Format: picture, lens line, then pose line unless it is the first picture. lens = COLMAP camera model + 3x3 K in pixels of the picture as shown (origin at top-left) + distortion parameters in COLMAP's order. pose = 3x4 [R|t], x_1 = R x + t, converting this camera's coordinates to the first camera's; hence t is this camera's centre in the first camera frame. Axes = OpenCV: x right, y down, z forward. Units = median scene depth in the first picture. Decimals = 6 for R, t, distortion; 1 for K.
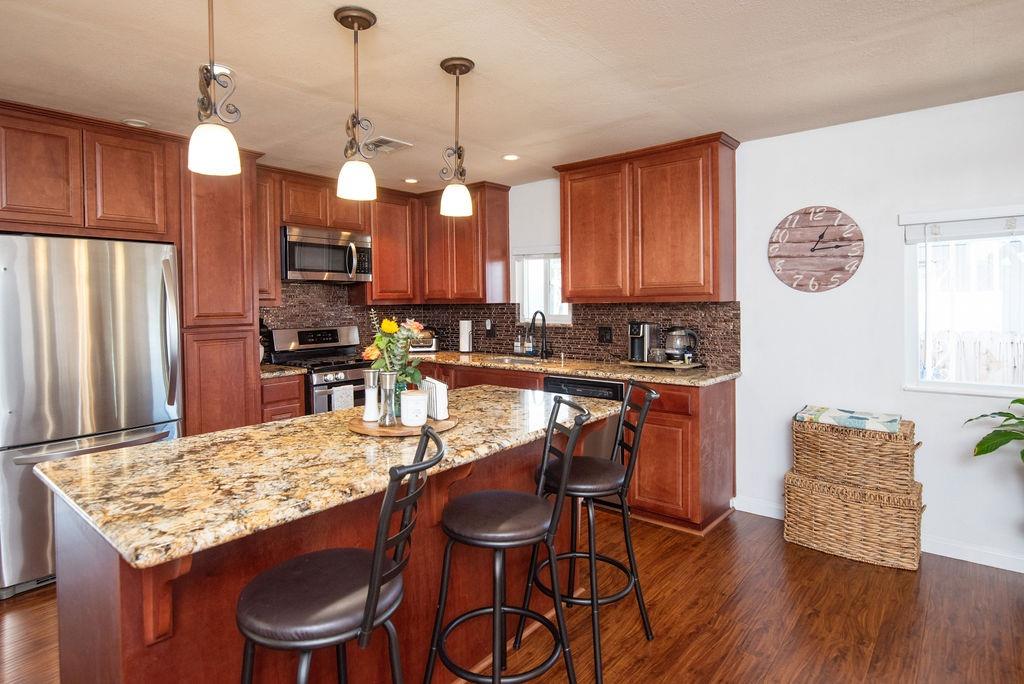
lens RADIAL K [[545.0, 0, 511.5], [0, 545.0, 310.2], [0, 0, 1]] dist [-0.004837, -0.002414]
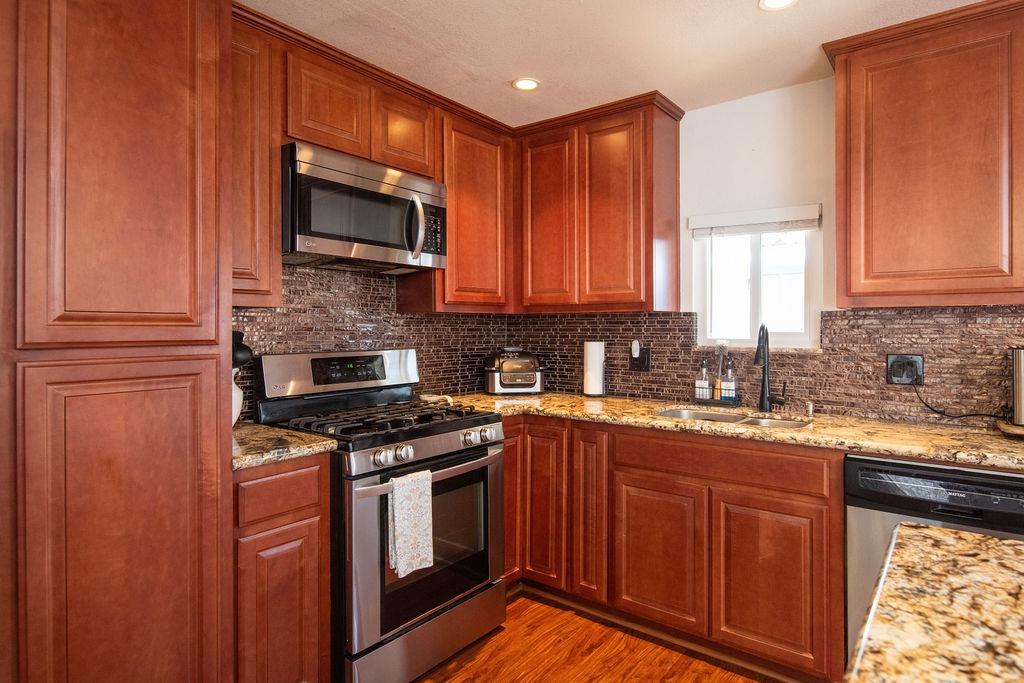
lens RADIAL K [[555.4, 0, 537.1], [0, 555.4, 327.4], [0, 0, 1]] dist [-0.002269, -0.001588]
pose [[0.998427, 0.010616, 0.055048, -0.223977], [-0.009672, 0.999802, -0.017387, 0.017555], [-0.055221, 0.016827, 0.998332, 0.497429]]
